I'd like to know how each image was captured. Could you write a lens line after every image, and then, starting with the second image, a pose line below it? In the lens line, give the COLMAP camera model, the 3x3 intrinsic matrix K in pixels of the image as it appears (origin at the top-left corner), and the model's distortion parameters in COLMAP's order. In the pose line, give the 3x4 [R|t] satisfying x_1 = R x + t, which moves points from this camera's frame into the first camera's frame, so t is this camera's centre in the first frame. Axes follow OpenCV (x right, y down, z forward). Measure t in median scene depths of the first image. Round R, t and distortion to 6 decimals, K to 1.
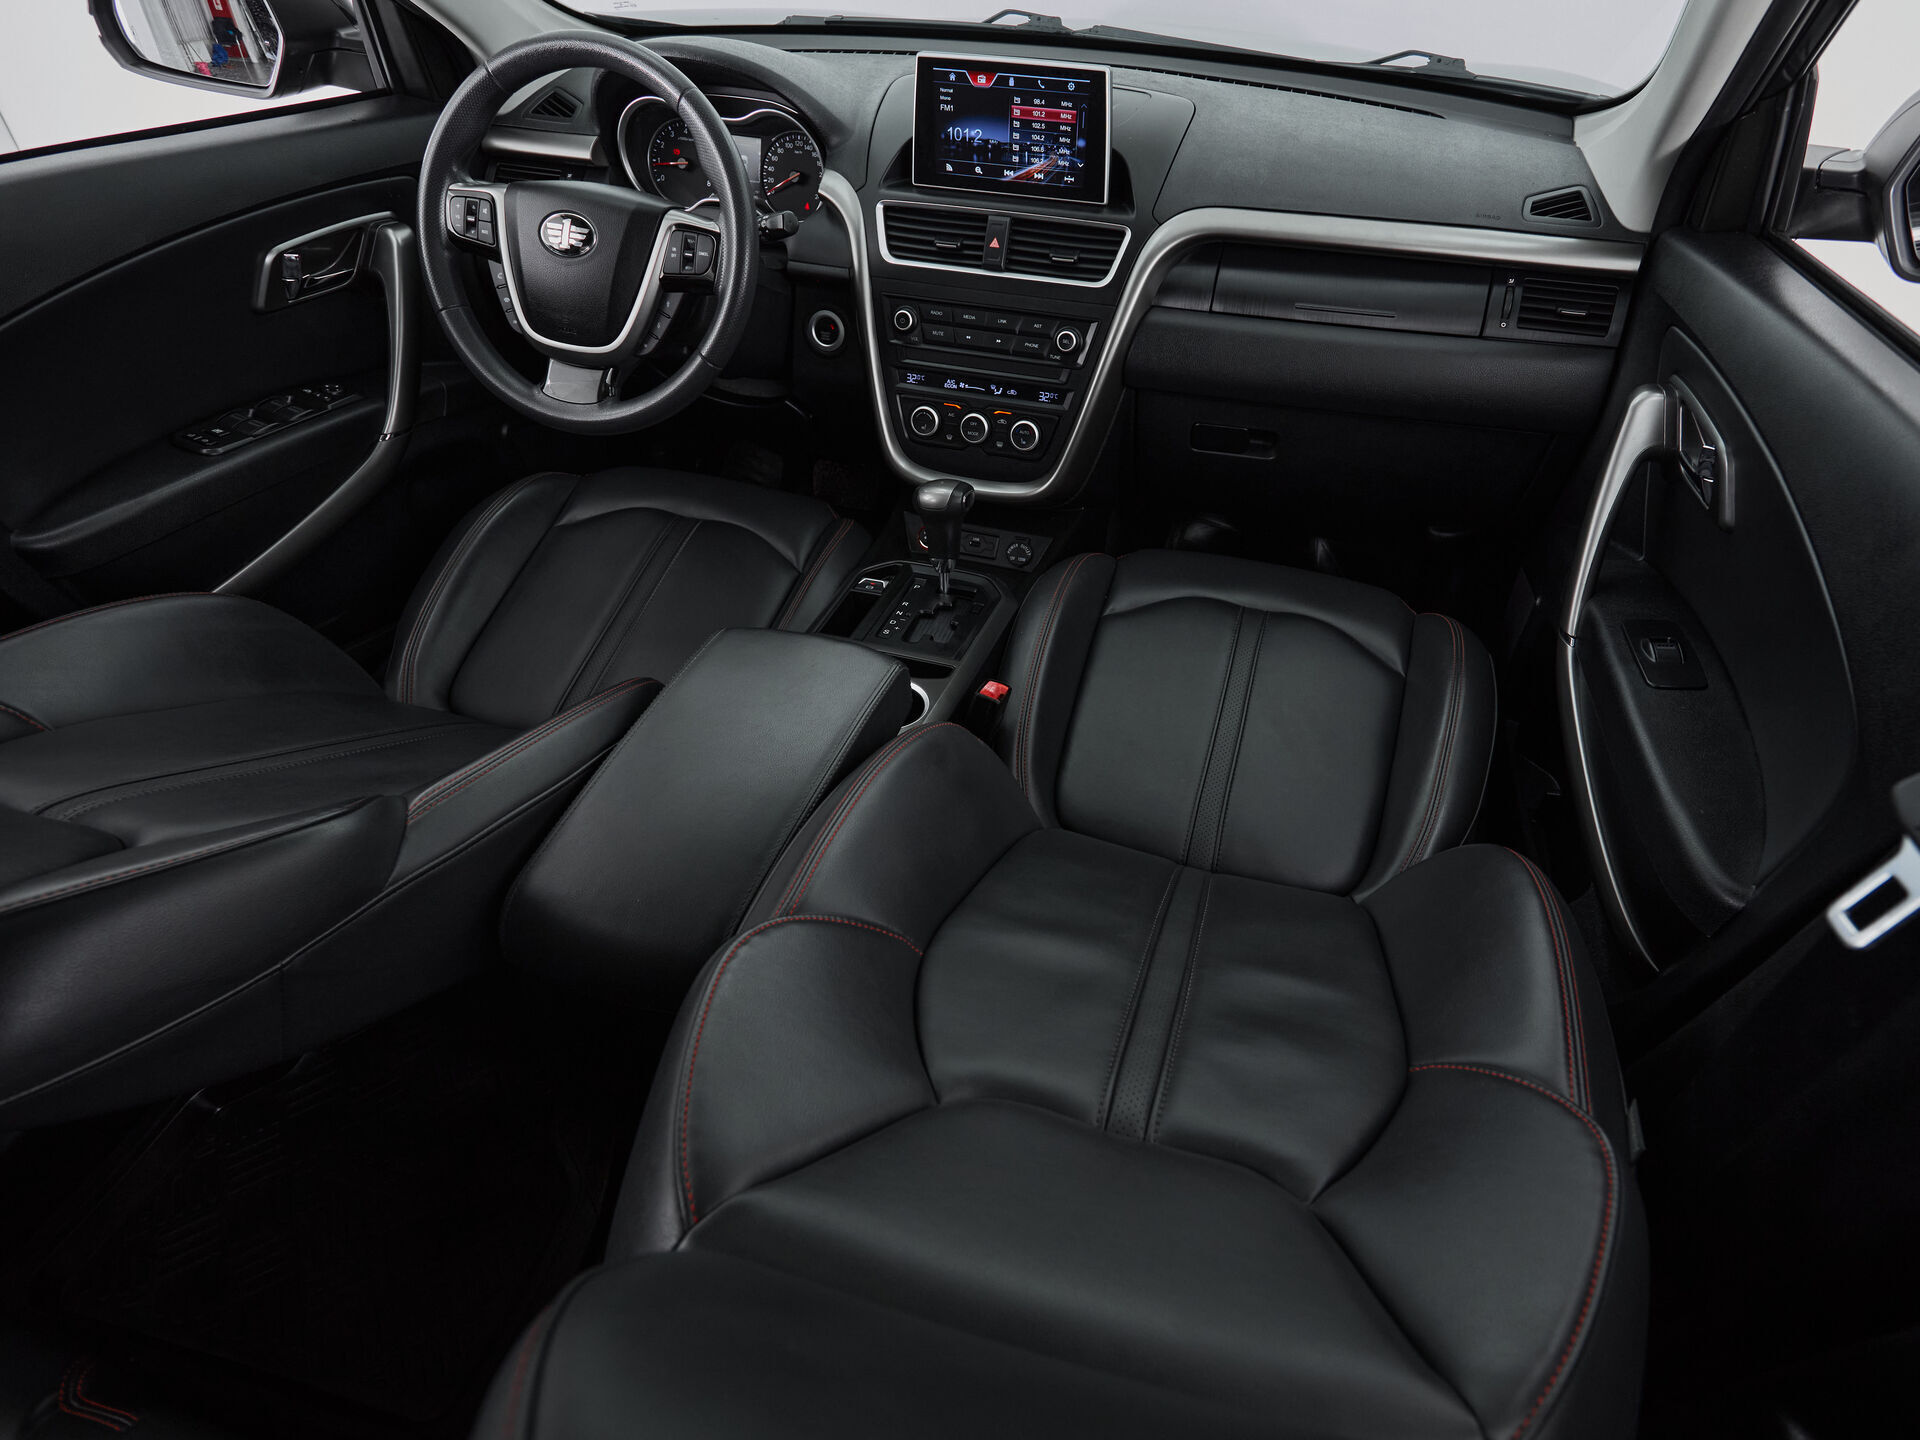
lens RADIAL K [[1039.9, 0, 1028.5], [0, 1039.9, 706.4], [0, 0, 1]] dist [0.002449, -0.004936]
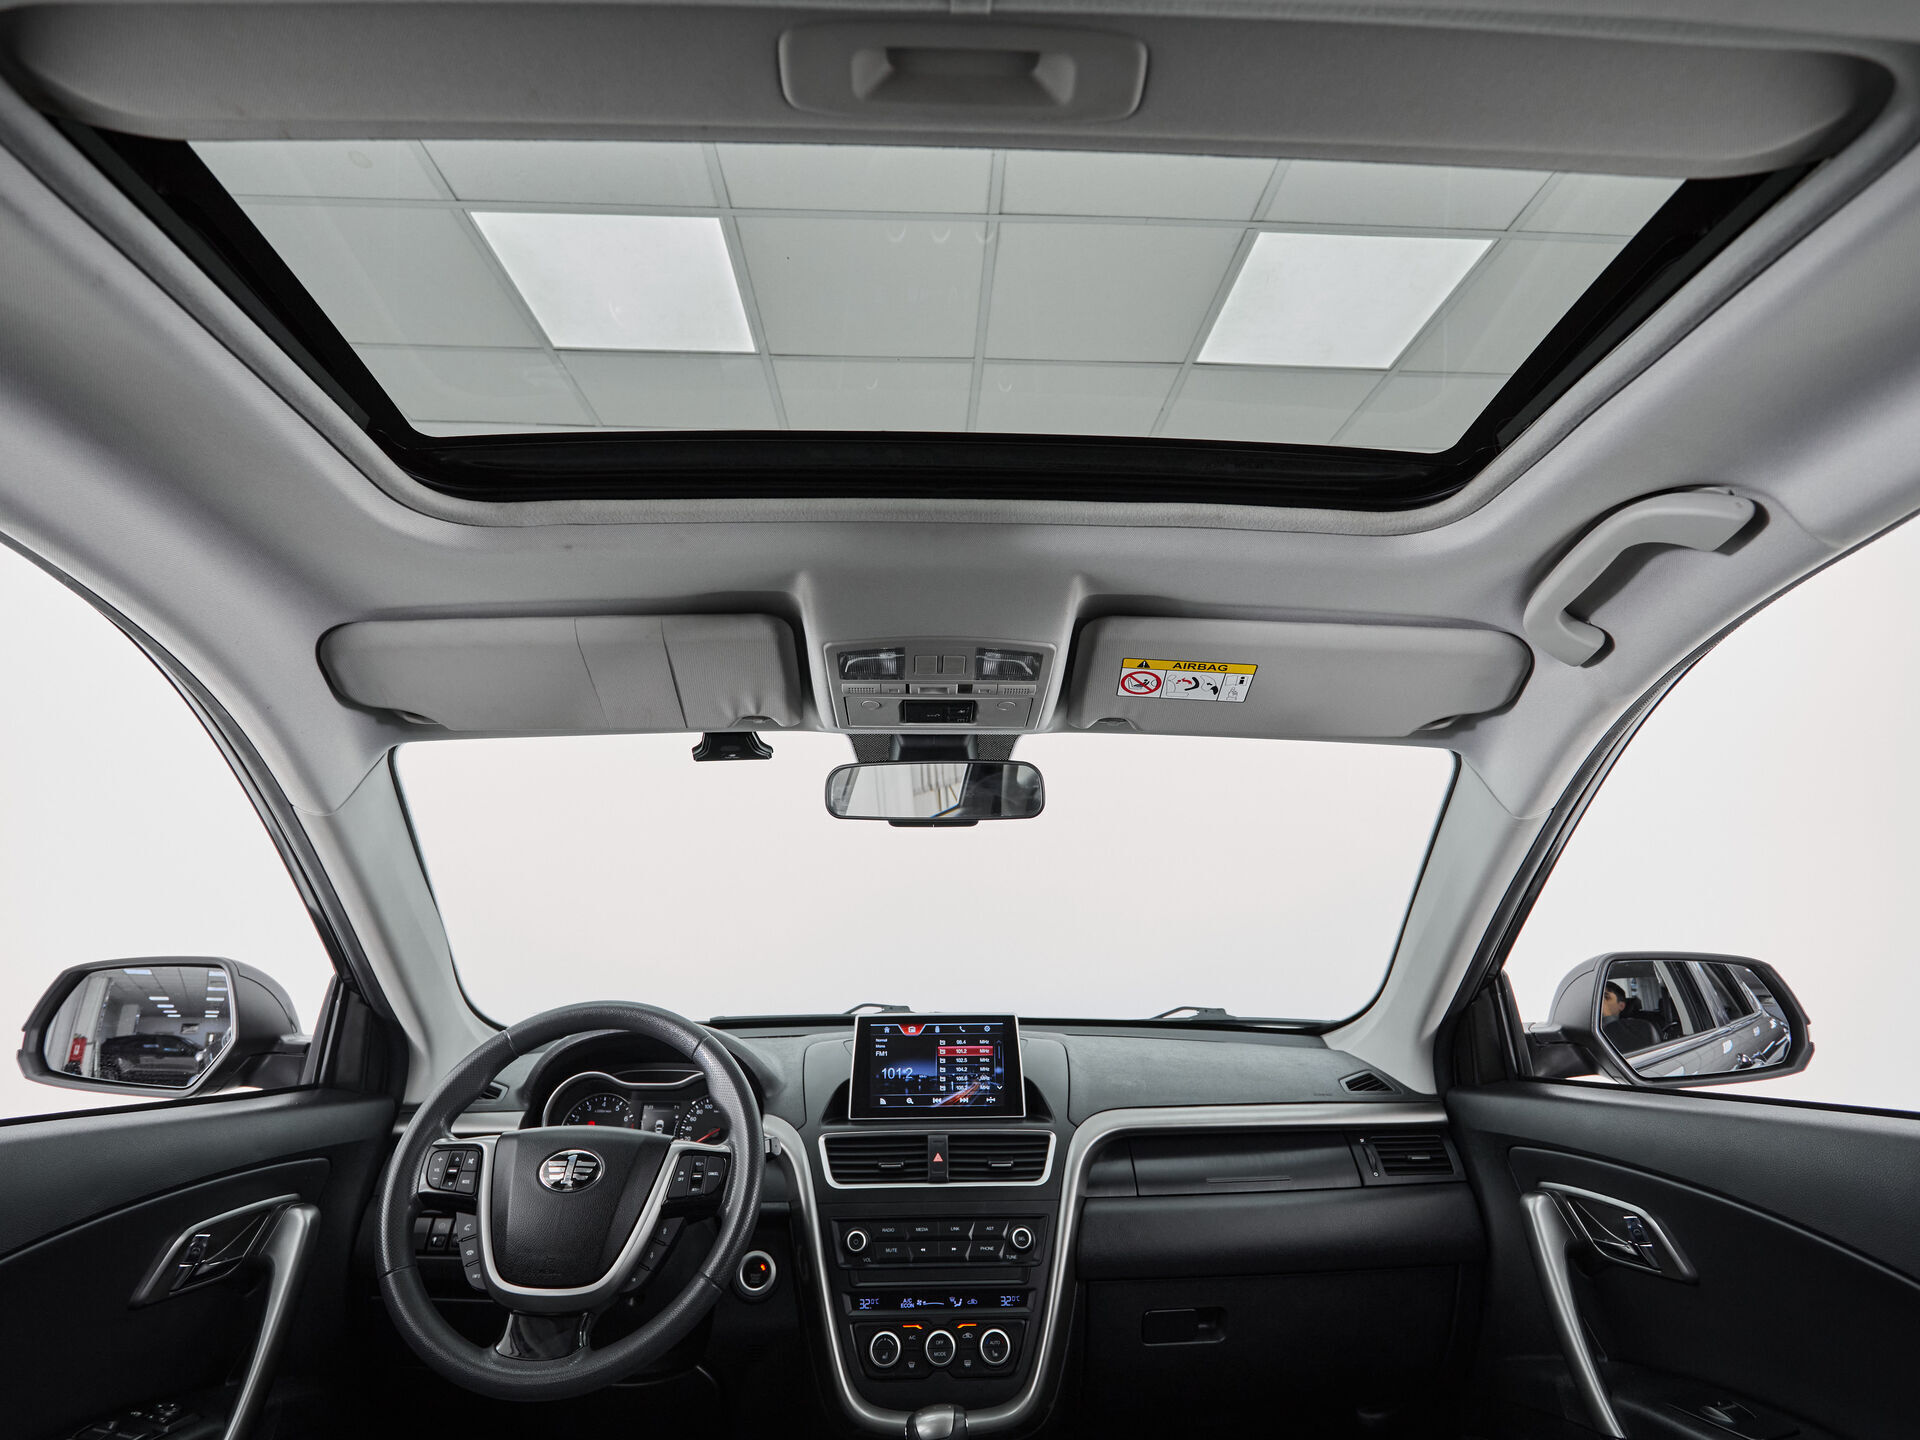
lens RADIAL K [[1039.9, 0, 953.4], [0, 1039.9, 719.0], [0, 0, 1]] dist [0.002449, -0.004936]
pose [[0.955189, 0.032151, 0.294246, -0.355653], [0.215790, 0.604798, -0.766586, 0.122134], [-0.202606, 0.795730, 0.570758, -0.003156]]
